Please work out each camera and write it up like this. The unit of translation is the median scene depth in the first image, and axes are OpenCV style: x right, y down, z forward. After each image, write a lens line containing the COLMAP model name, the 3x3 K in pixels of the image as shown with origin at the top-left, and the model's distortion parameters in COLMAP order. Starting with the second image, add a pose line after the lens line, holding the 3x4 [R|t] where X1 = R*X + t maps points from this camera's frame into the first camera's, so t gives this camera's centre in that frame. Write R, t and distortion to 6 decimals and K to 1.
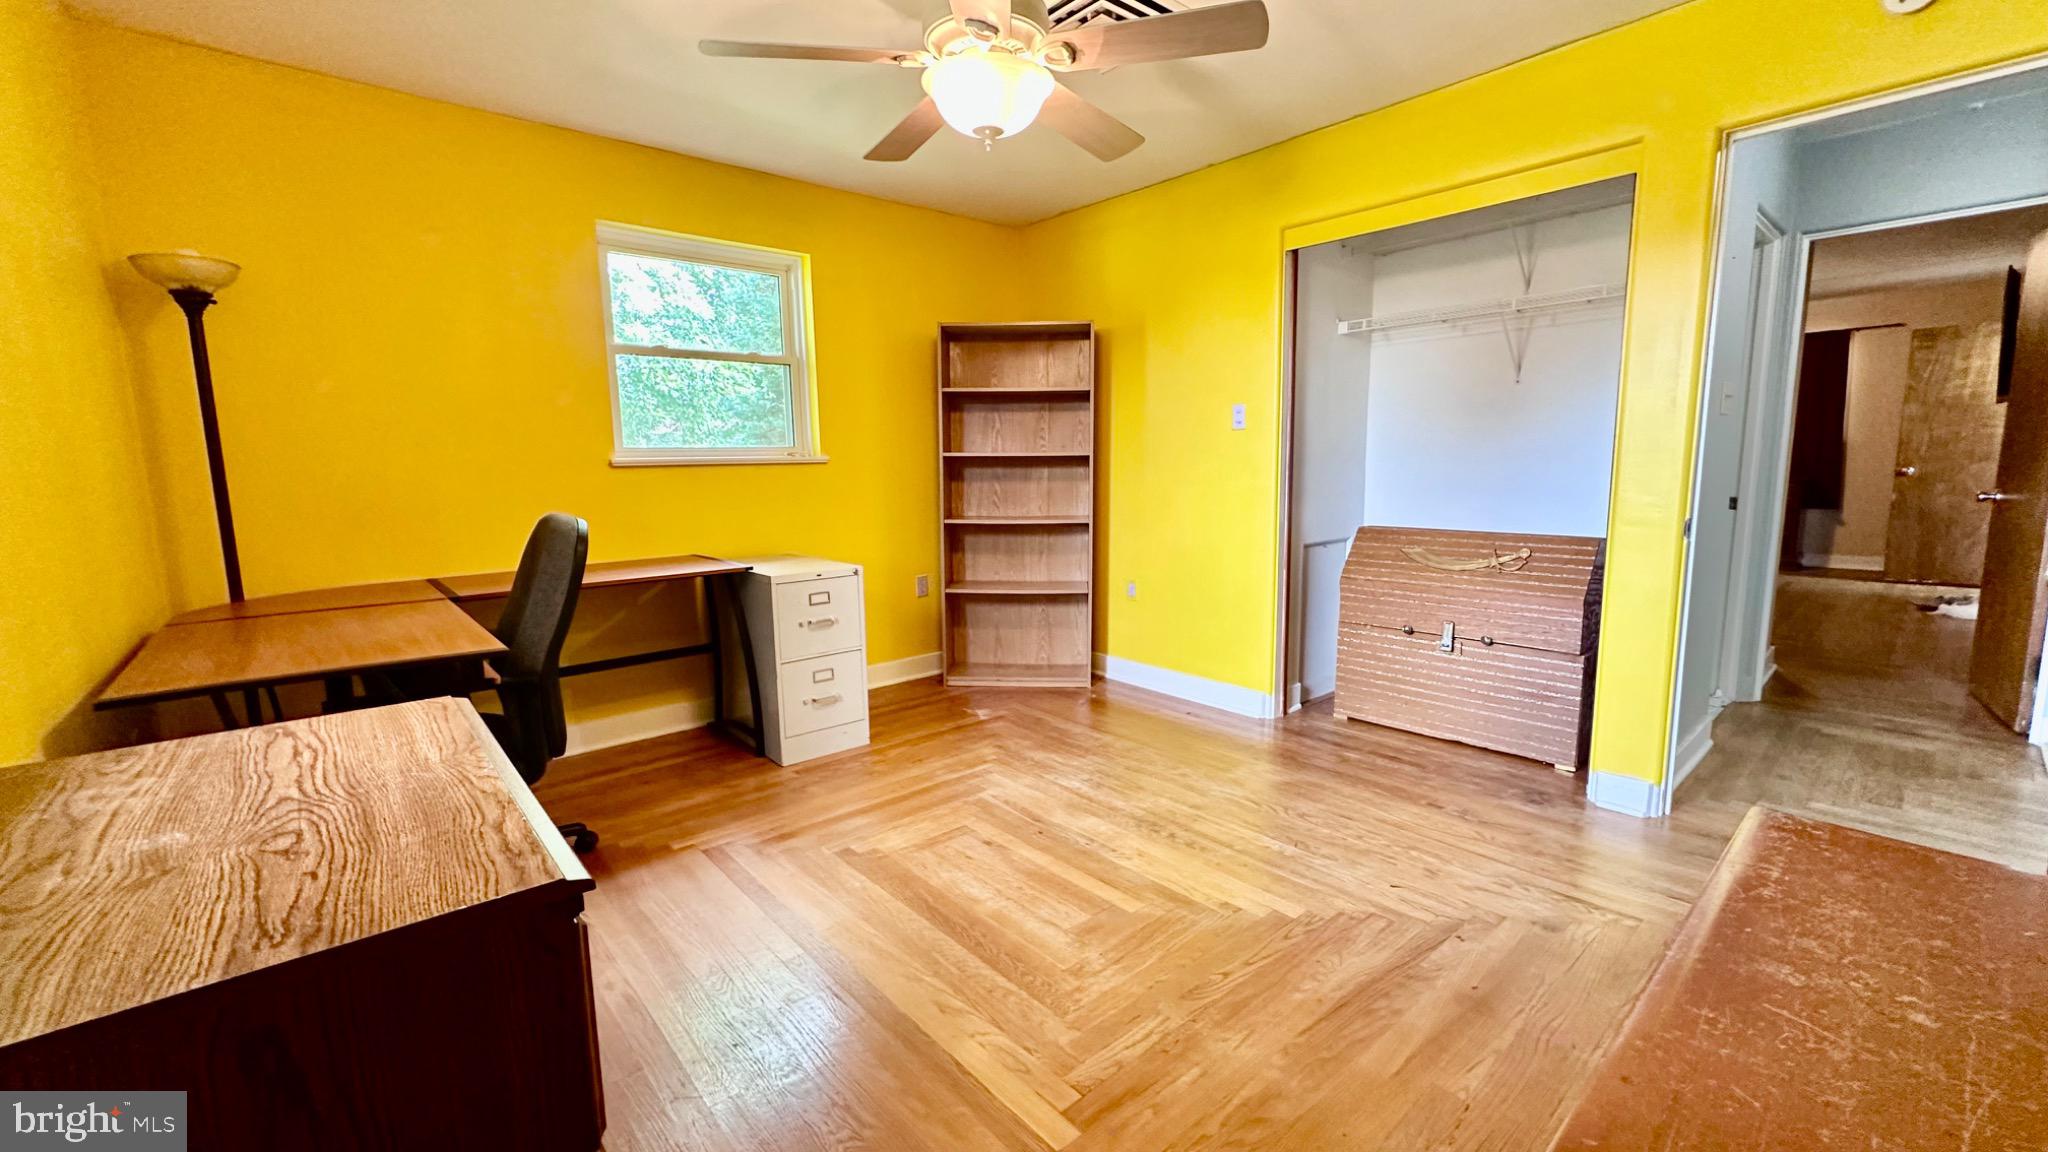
lens RADIAL K [[816.6, 0, 1021.5], [0, 816.6, 570.7], [0, 0, 1]] dist [-0.003339, -0.000007]
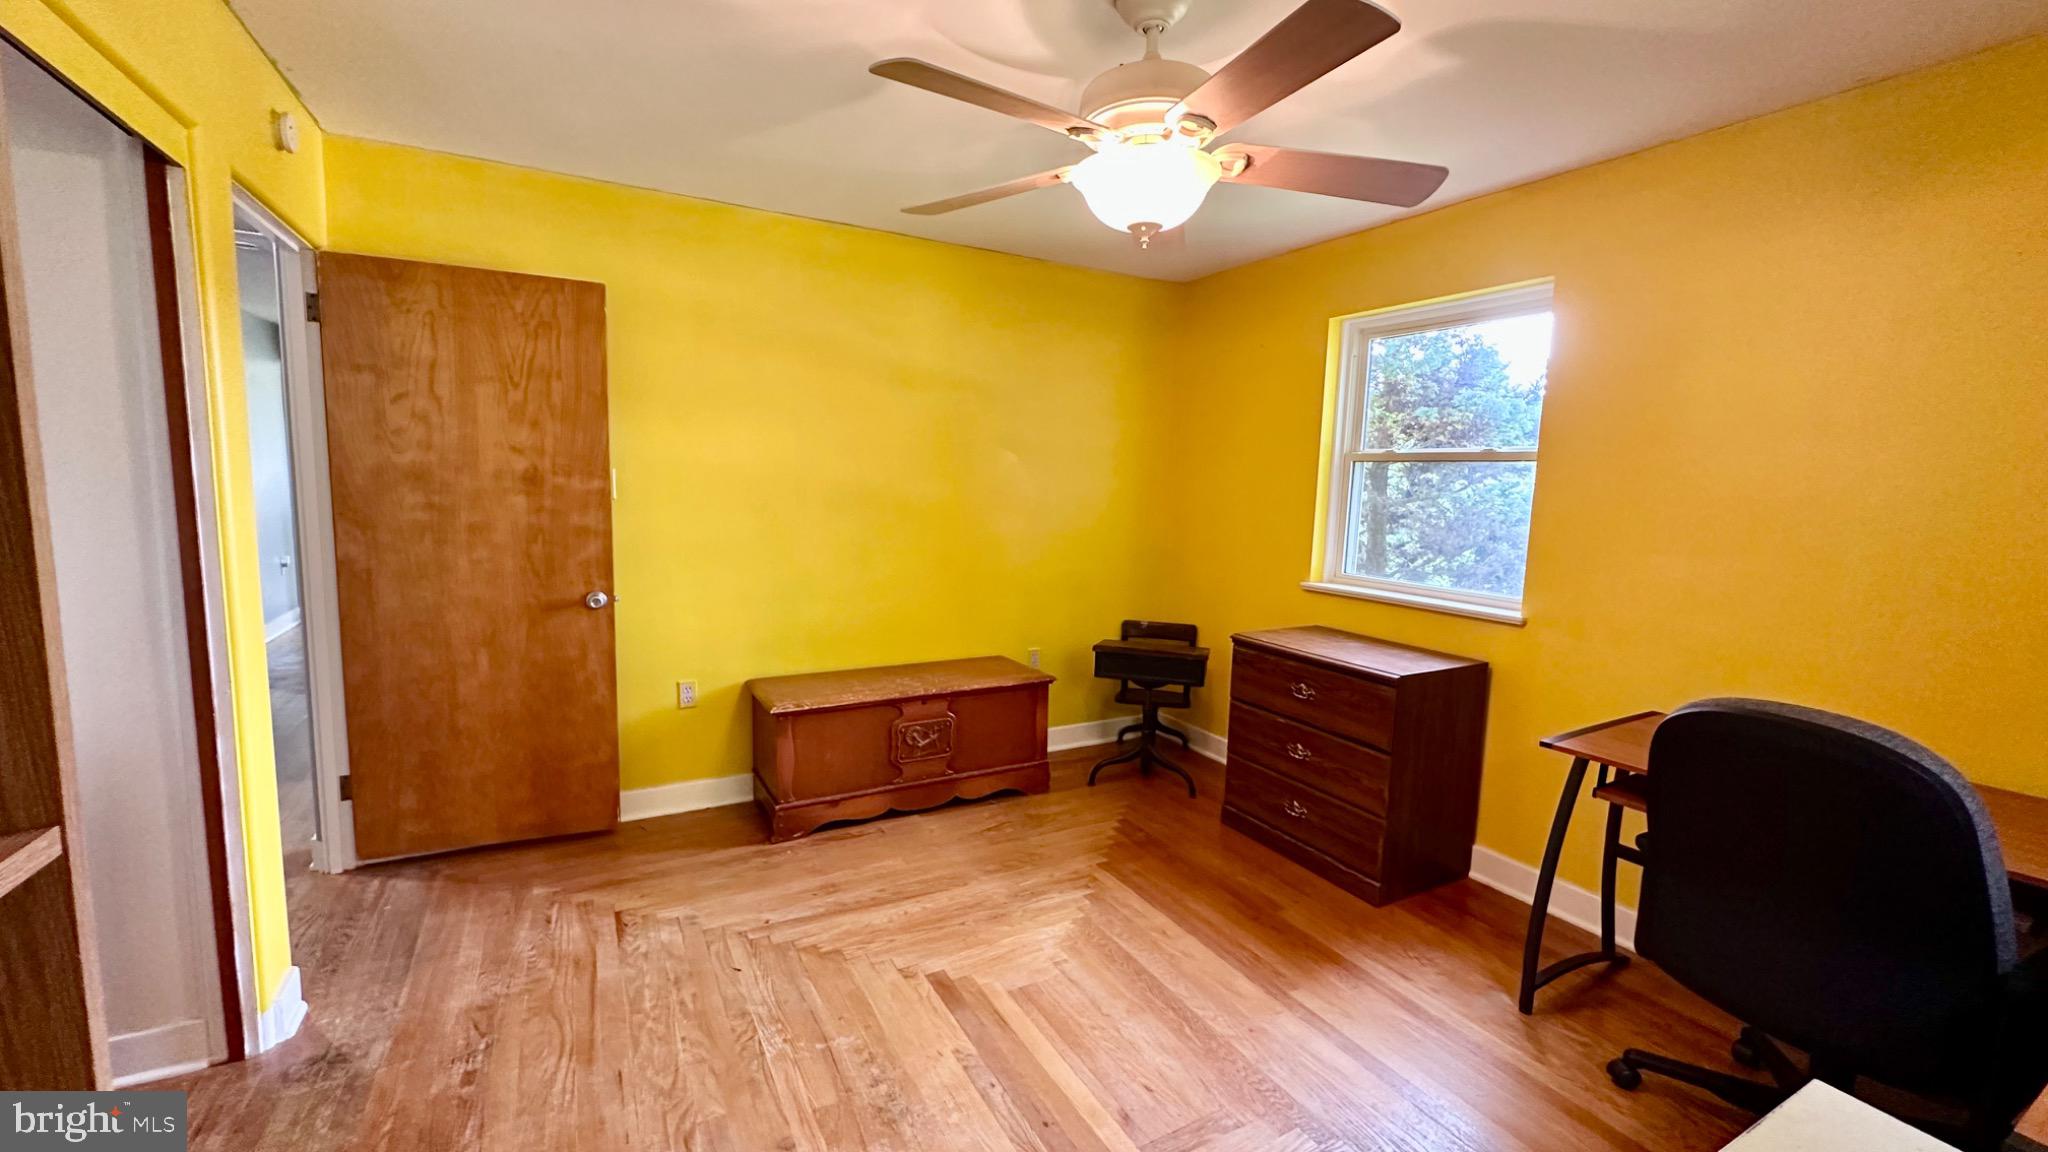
lens RADIAL K [[816.6, 0, 1021.5], [0, 816.6, 570.7], [0, 0, 1]] dist [-0.003339, -0.000007]
pose [[-0.978225, -0.036664, 0.204283, -0.072866], [0.013045, 0.971466, 0.236820, -0.273932], [-0.207137, 0.234328, -0.949834, 1.392377]]
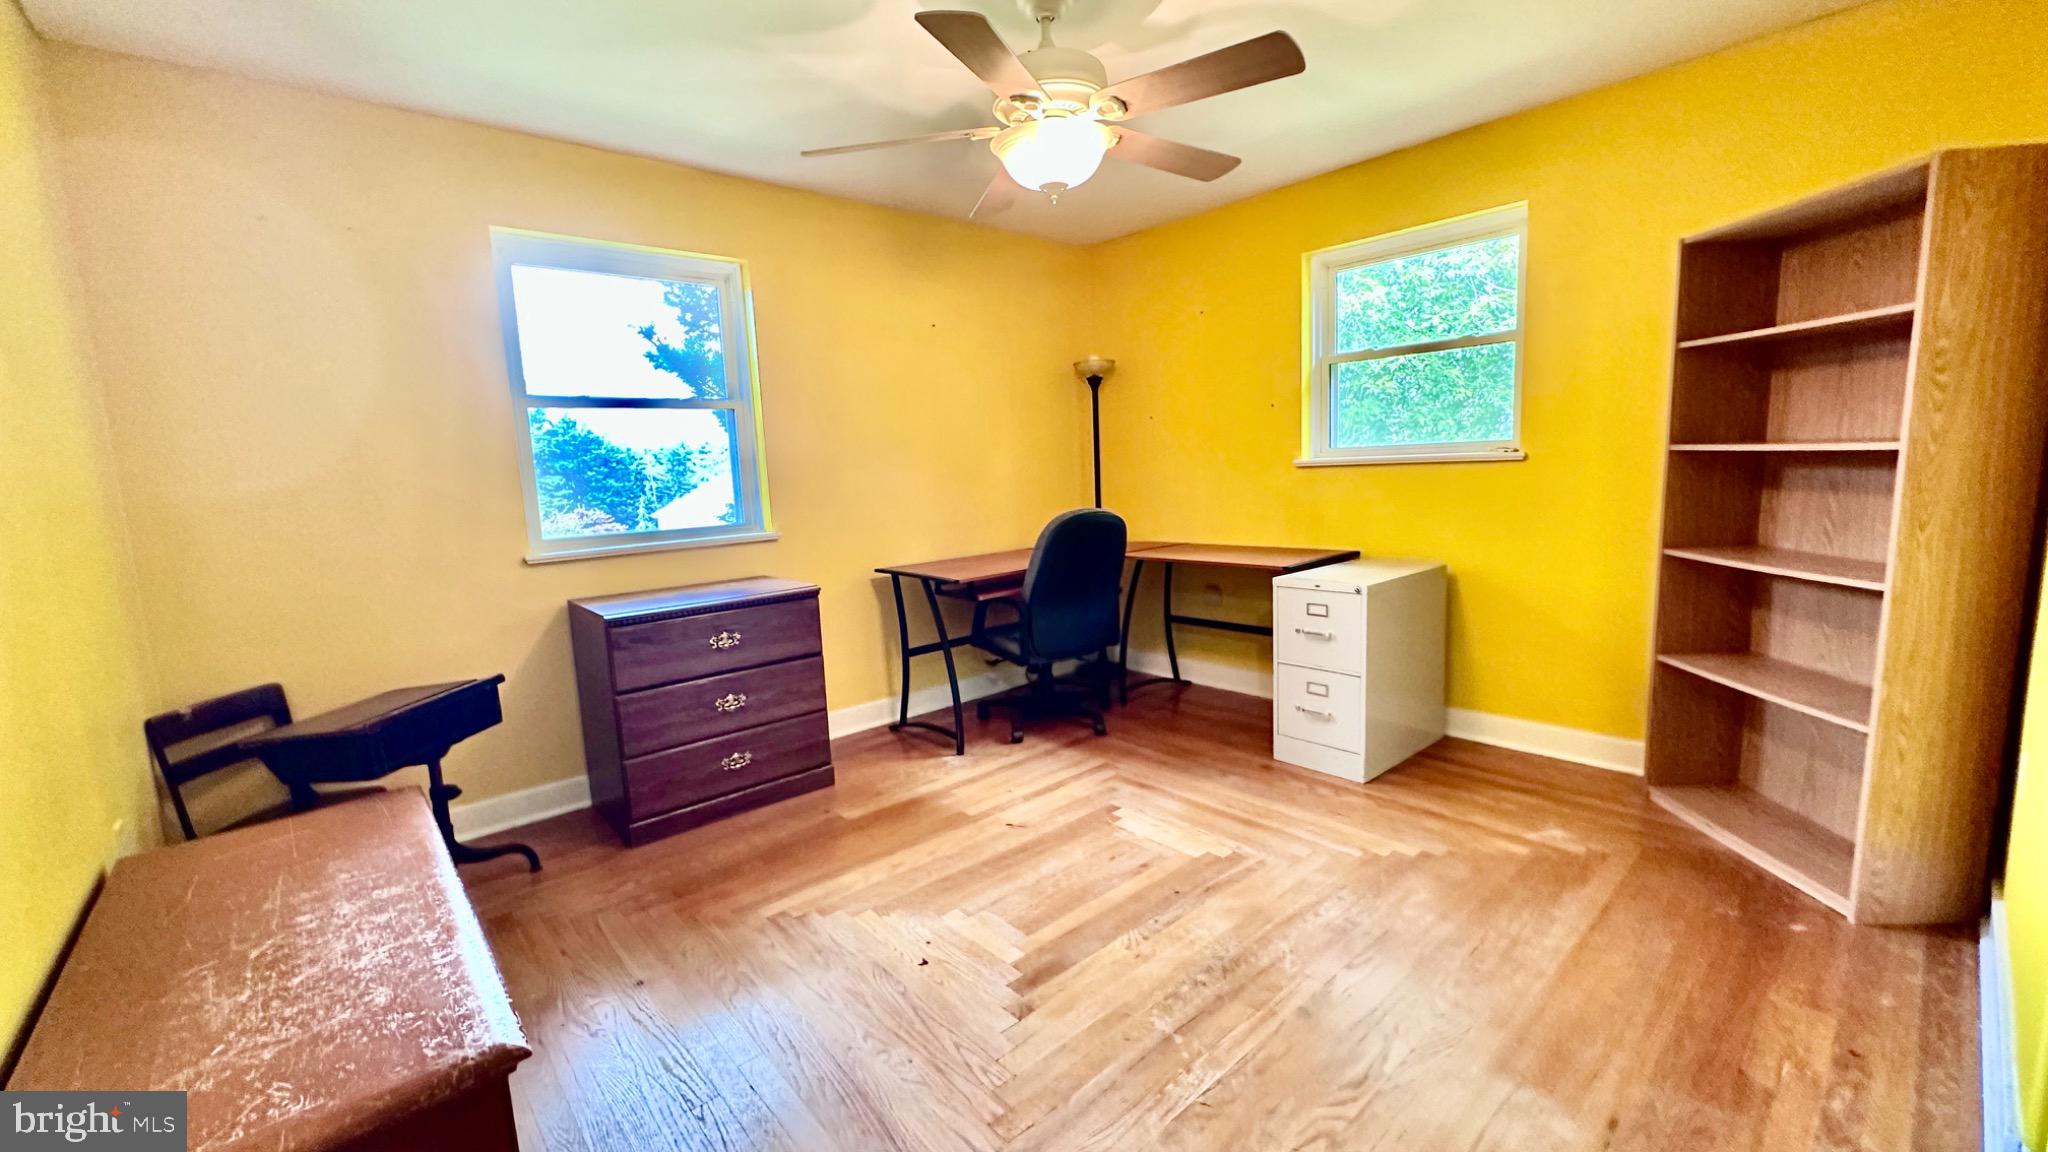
lens RADIAL K [[816.6, 0, 1021.5], [0, 816.6, 570.7], [0, 0, 1]] dist [-0.003339, -0.000007]
pose [[0.006170, 0.148261, -0.988929, 0.780063], [-0.088488, 0.985149, 0.147142, -0.137127], [0.996058, 0.086601, 0.019198, 0.695498]]
